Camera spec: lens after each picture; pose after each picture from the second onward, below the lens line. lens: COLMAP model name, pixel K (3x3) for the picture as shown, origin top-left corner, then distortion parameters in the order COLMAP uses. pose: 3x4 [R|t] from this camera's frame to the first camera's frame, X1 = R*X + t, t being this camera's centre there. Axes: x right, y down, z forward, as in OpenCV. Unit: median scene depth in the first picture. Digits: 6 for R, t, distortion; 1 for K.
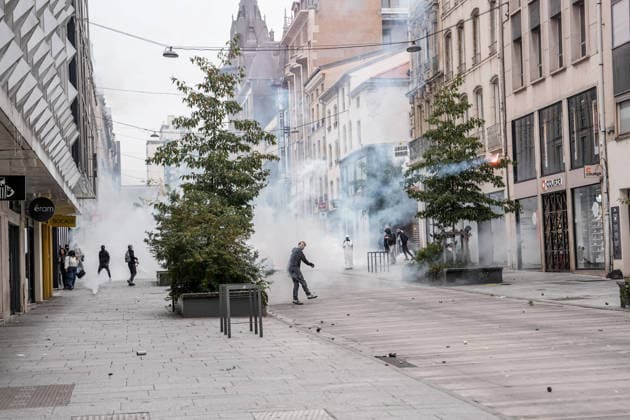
lens RADIAL K [[1118.4, 0, 353.4], [0, 1118.4, 209.1], [0, 0, 1]] dist [0.272542, 0.072281]
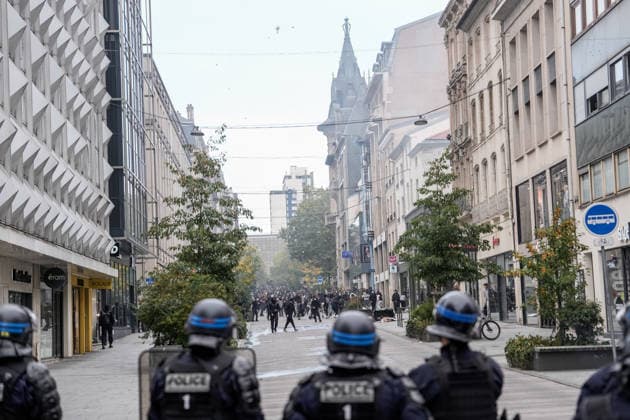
lens RADIAL K [[1118.4, 0, 353.4], [0, 1118.4, 209.1], [0, 0, 1]] dist [0.272542, 0.072281]
pose [[0.994369, -0.011332, -0.105370, 0.118012], [0.006813, 0.999045, -0.043150, -0.013208], [0.105758, 0.042189, 0.993496, -0.100271]]
